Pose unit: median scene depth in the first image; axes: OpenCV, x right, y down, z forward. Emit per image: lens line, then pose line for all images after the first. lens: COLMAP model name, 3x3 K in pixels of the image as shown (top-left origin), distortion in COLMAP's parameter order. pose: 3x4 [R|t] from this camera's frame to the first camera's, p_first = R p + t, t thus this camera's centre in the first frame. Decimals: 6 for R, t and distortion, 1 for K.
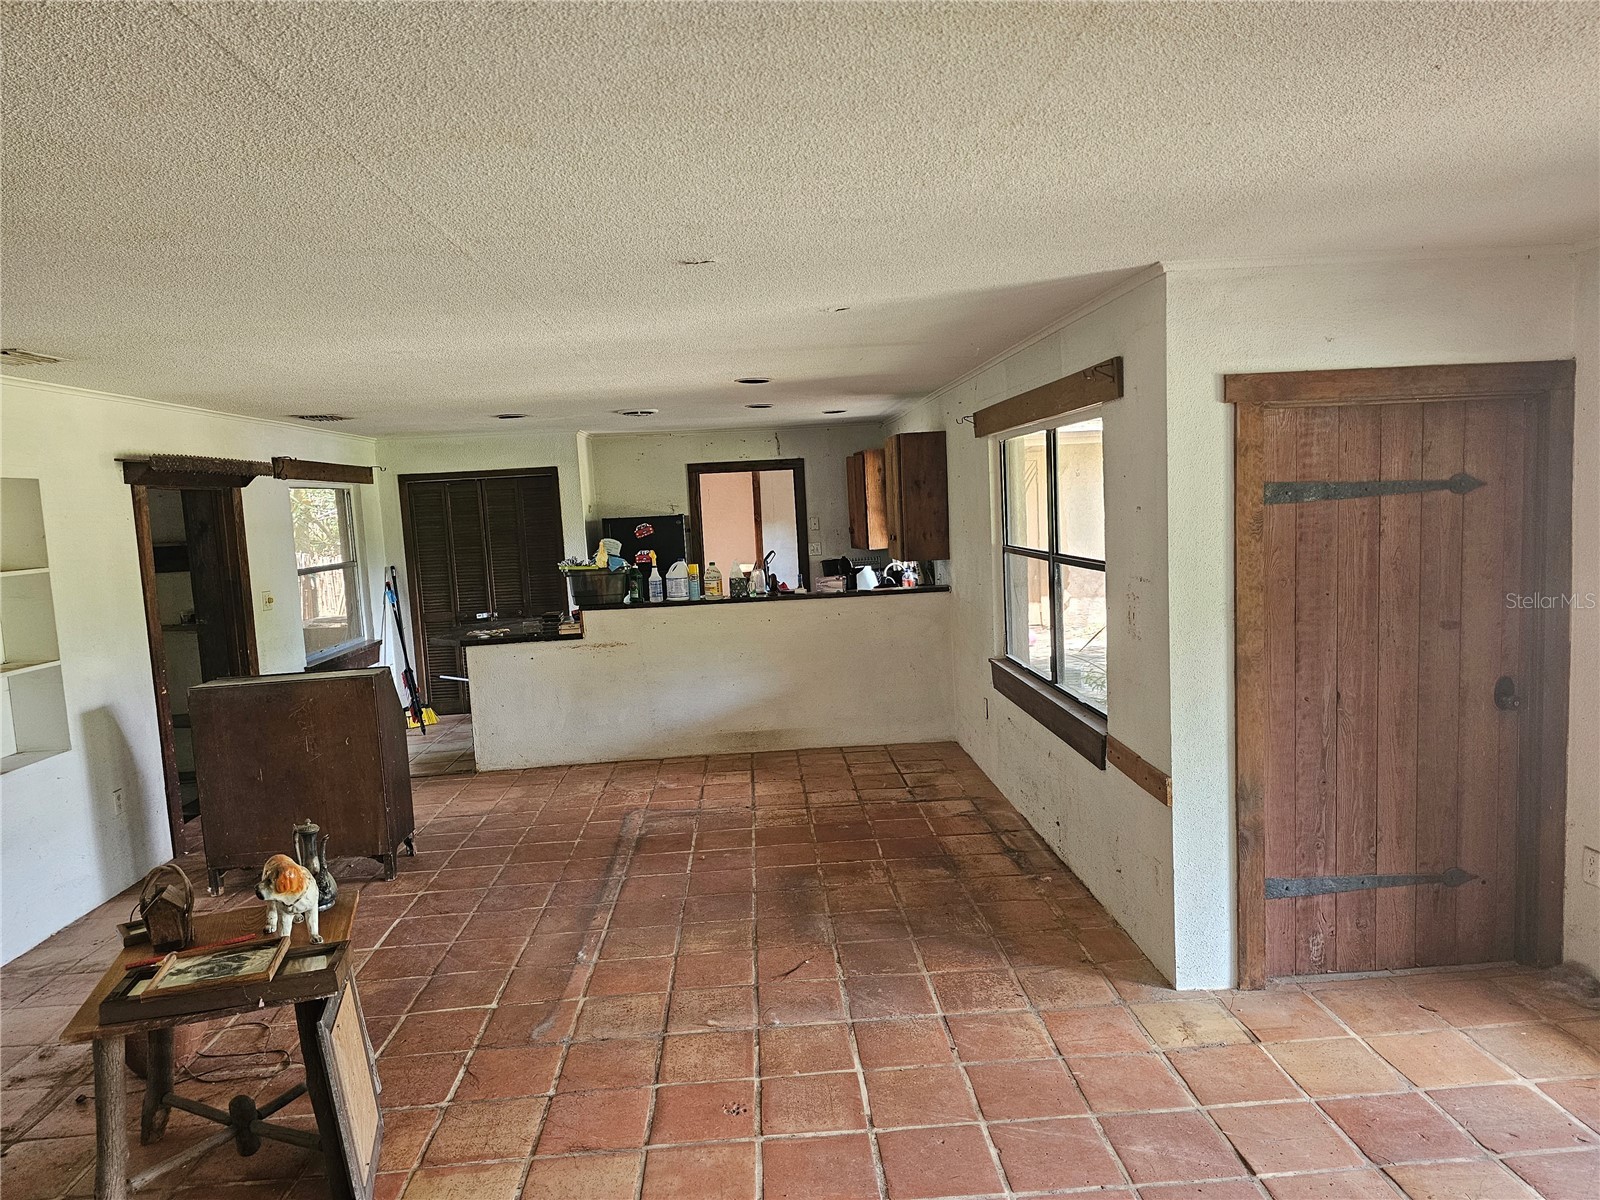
lens RADIAL K [[1074.4, 0, 799.9], [0, 1074.4, 626.6], [0, 0, 1]] dist [0.074318, -0.083513]
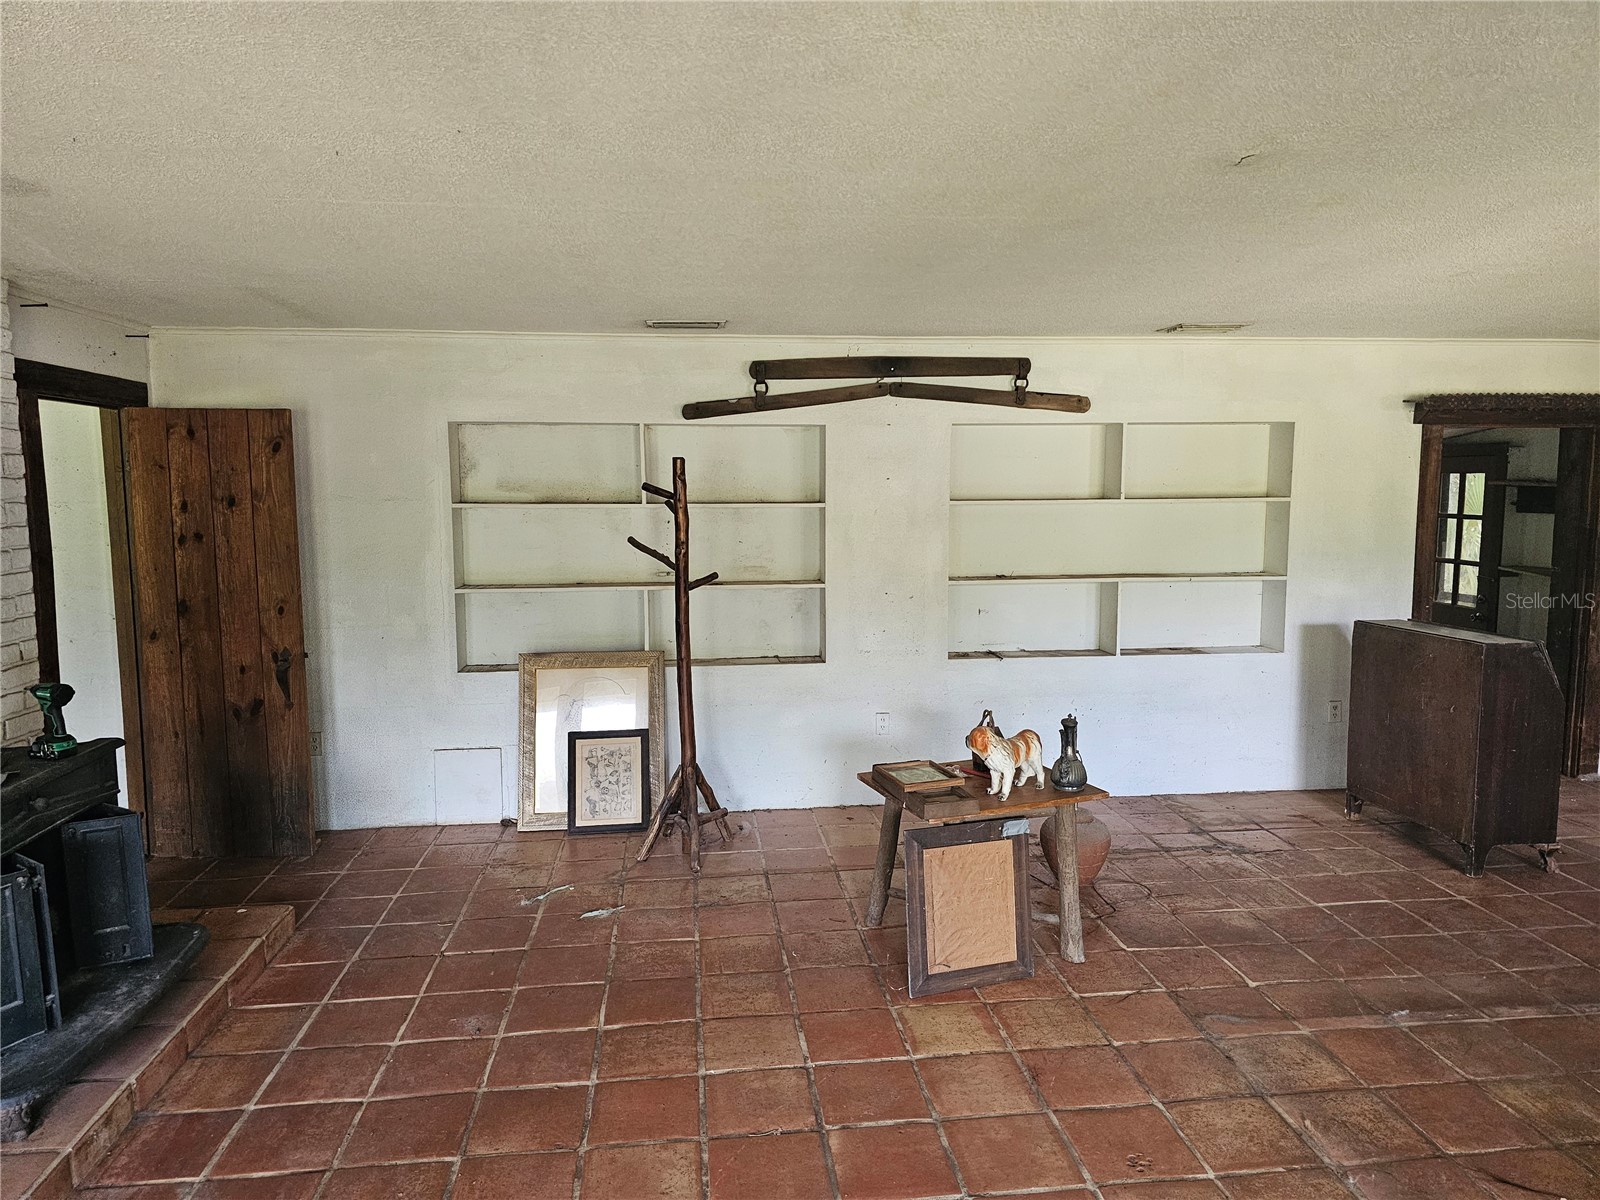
lens RADIAL K [[1063.0, 0, 800.0], [0, 1063.0, 600.0], [0, 0, 1]] dist [0.026564, -0.001233]
pose [[0.069493, 0.163449, -0.984101, 0.492871], [-0.116406, 0.981076, 0.154726, -0.070864], [0.990768, 0.103803, 0.087204, 0.432408]]
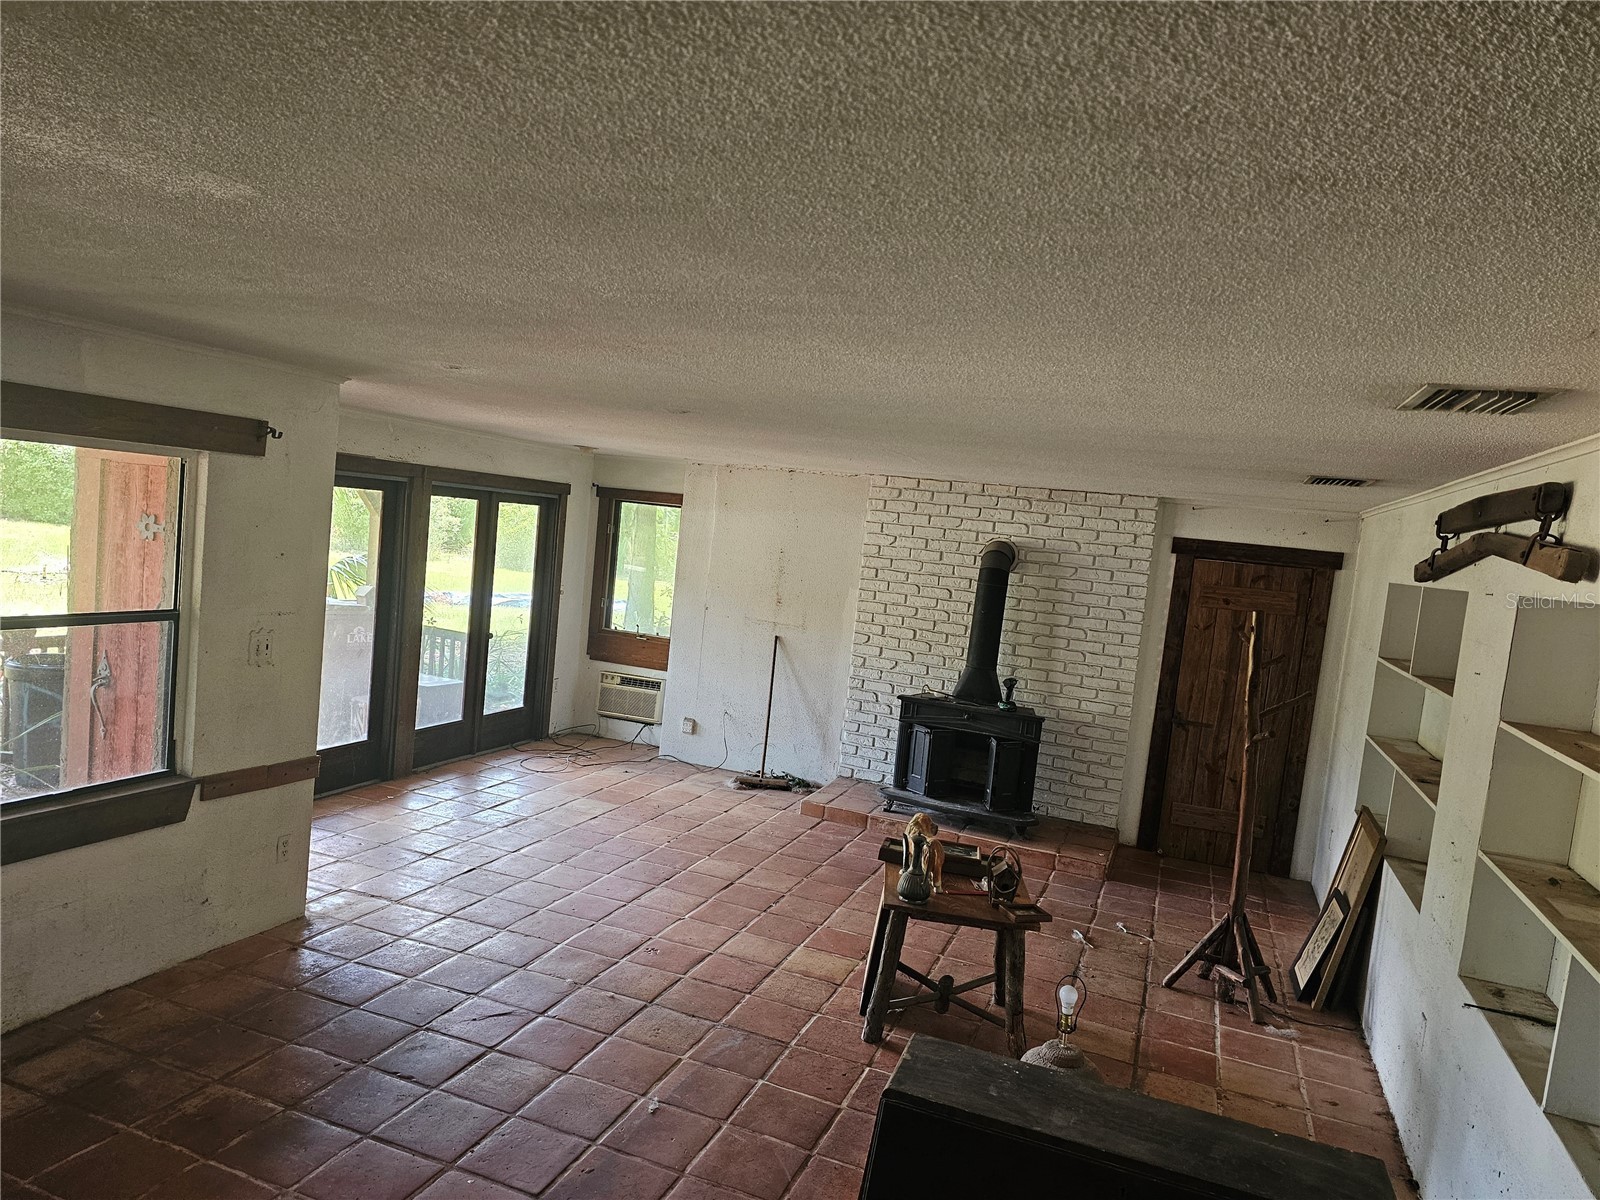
lens RADIAL K [[1074.4, 0, 799.9], [0, 1074.4, 626.6], [0, 0, 1]] dist [0.074318, -0.083513]
pose [[-0.919452, -0.080950, 0.384780, -0.587463], [-0.008167, 0.982299, 0.187139, -0.224201], [-0.393118, 0.168923, -0.903838, 1.606188]]
